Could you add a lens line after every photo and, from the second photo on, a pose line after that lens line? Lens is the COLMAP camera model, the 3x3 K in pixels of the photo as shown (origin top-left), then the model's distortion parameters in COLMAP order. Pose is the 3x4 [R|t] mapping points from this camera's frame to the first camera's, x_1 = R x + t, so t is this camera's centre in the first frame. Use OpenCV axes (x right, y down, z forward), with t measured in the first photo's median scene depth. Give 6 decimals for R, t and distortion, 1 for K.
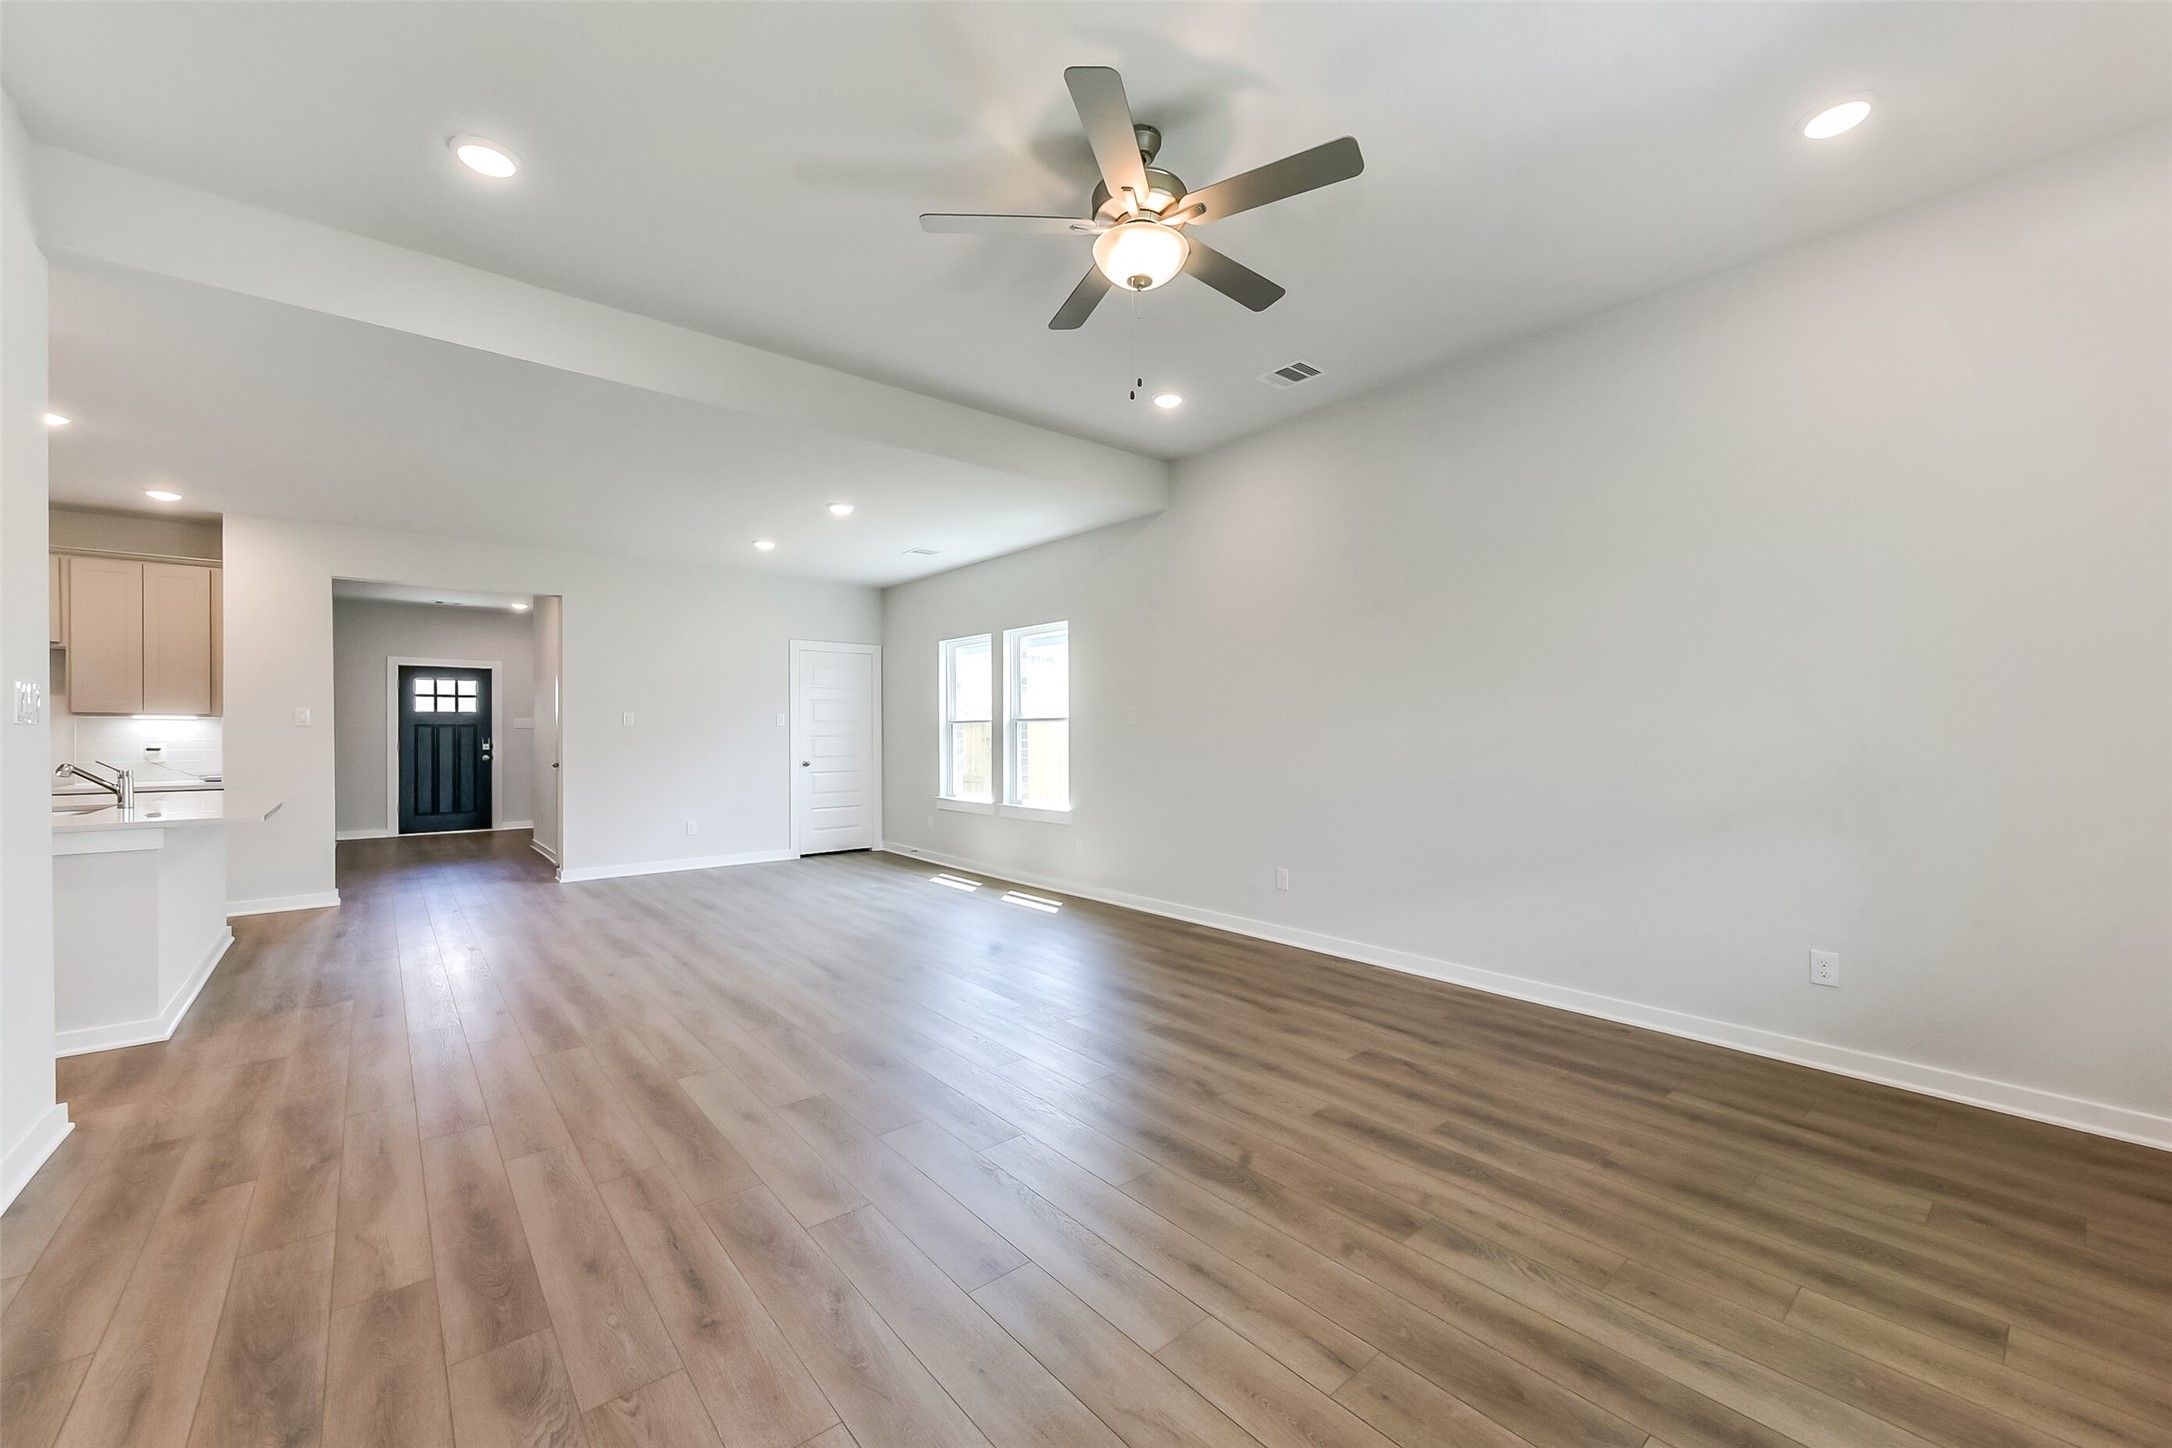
lens RADIAL K [[851.0, 0, 1079.7], [0, 851.0, 730.8], [0, 0, 1]] dist [0.004669, 0.001009]
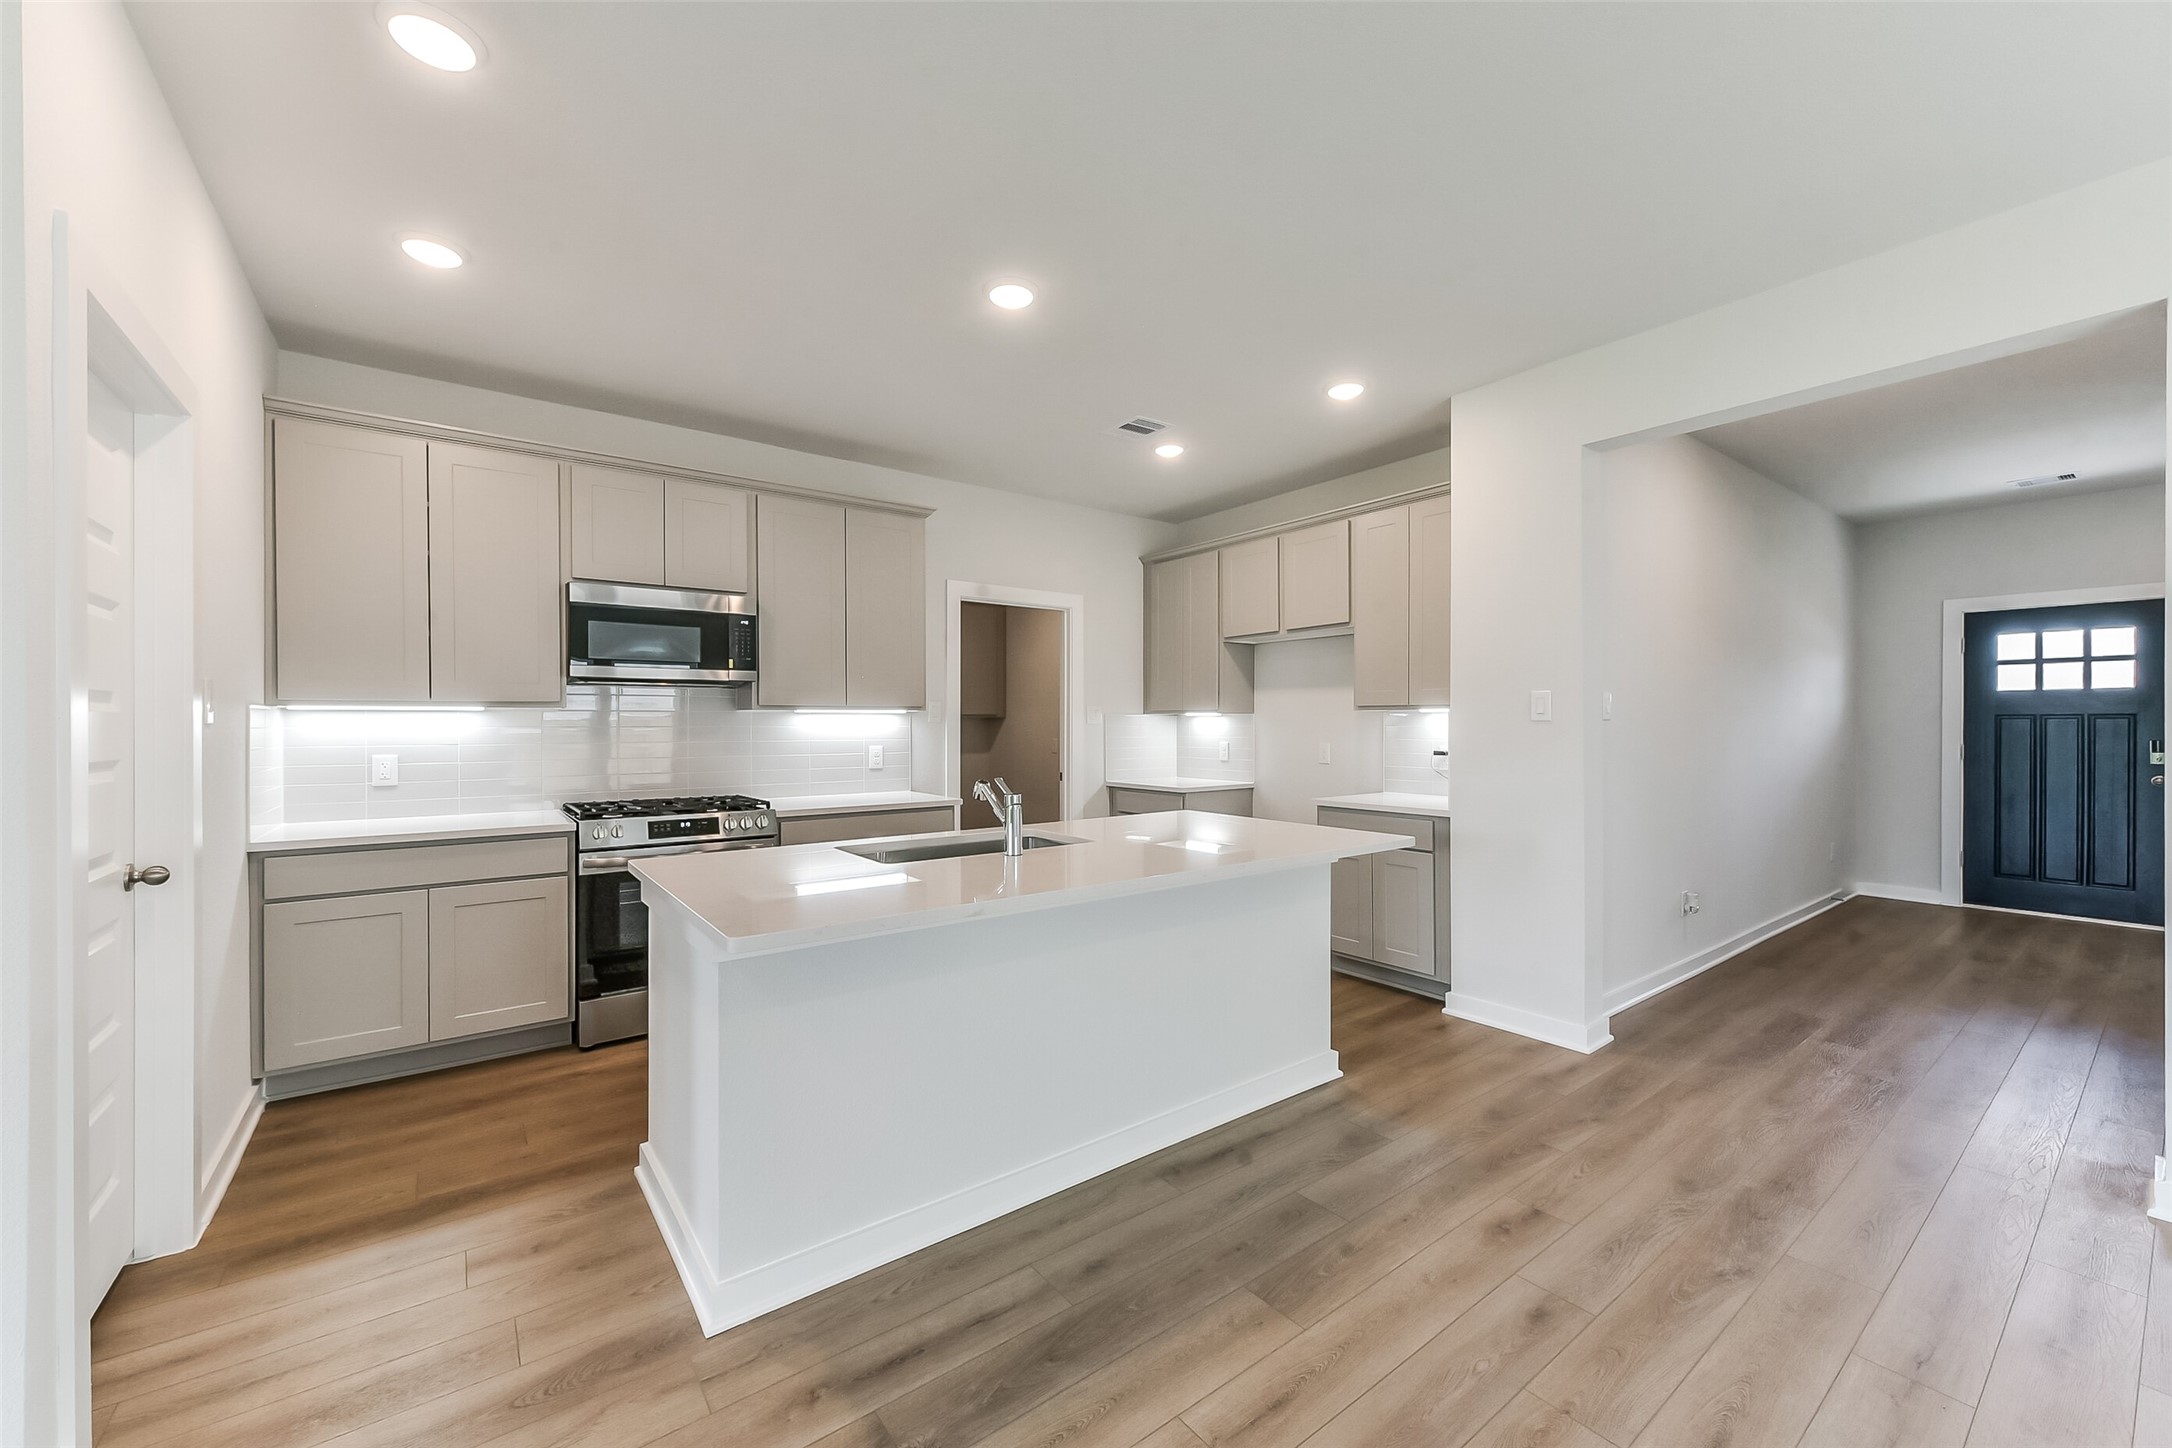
lens RADIAL K [[851.0, 0, 1096.7], [0, 851.0, 722.1], [0, 0, 1]] dist [0.004669, 0.001009]
pose [[-0.036963, -0.002309, -0.999314, -0.336715], [0.002242, 0.999995, -0.002393, -0.004167], [0.999314, -0.002329, -0.036957, 0.756444]]
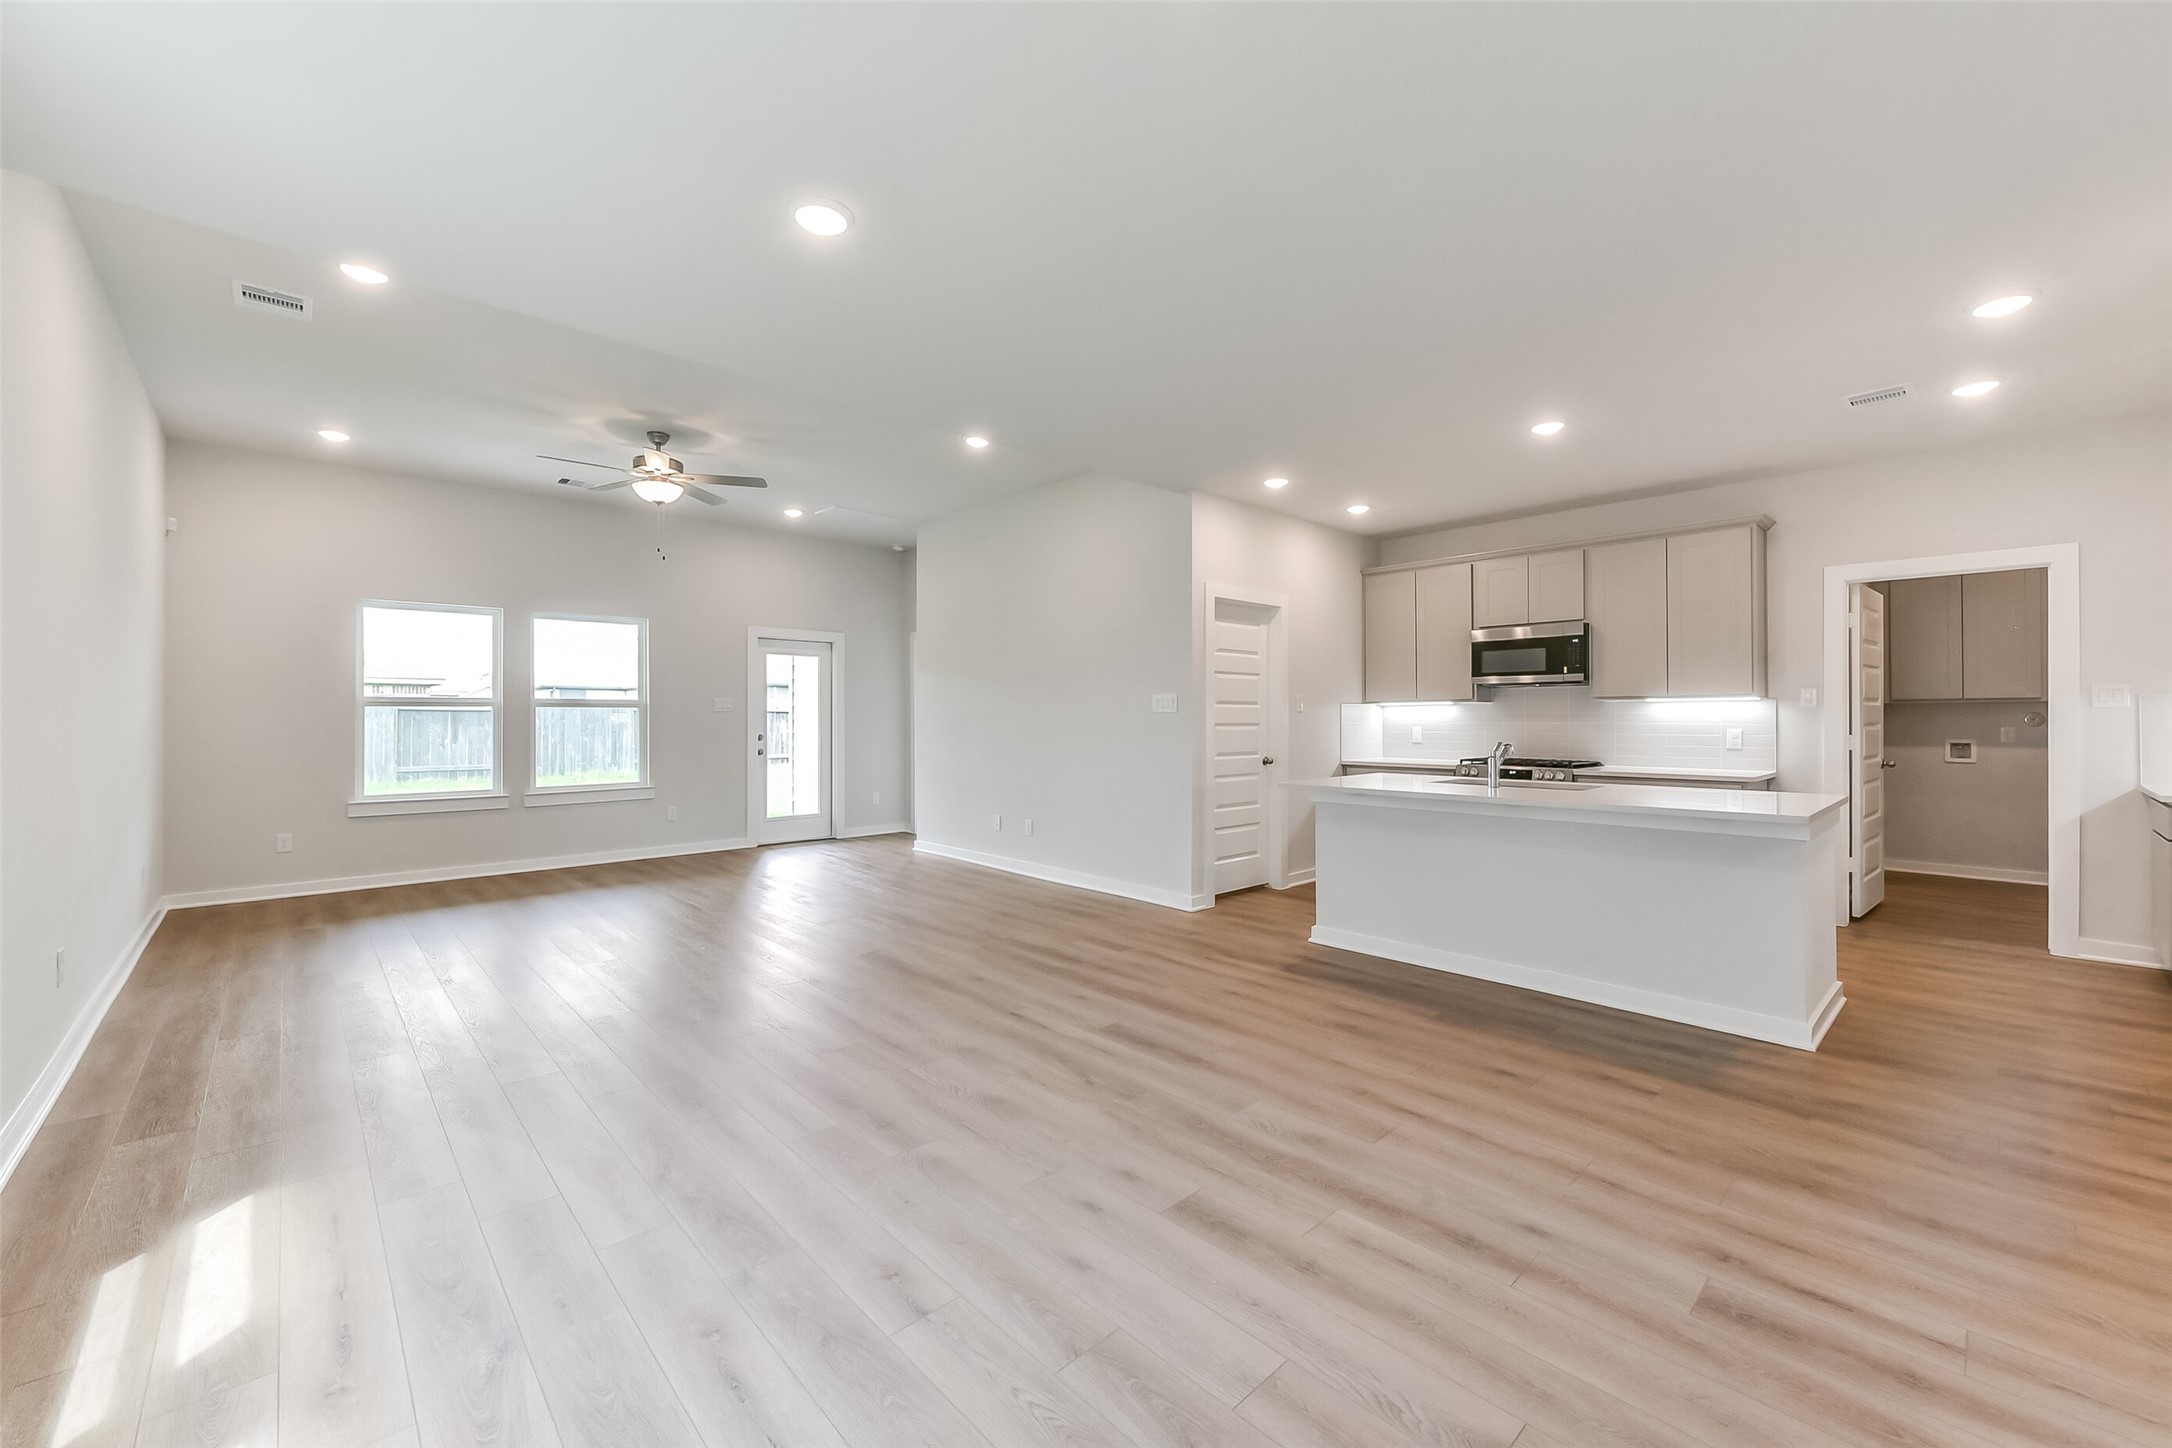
lens RADIAL K [[851.0, 0, 1090.2], [0, 851.0, 714.7], [0, 0, 1]] dist [0.004669, 0.001009]
pose [[-0.997848, 0.003206, -0.065494, -0.379361], [0.003463, 0.999987, -0.003819, 0.001761], [0.065481, -0.004037, -0.997846, 1.416162]]
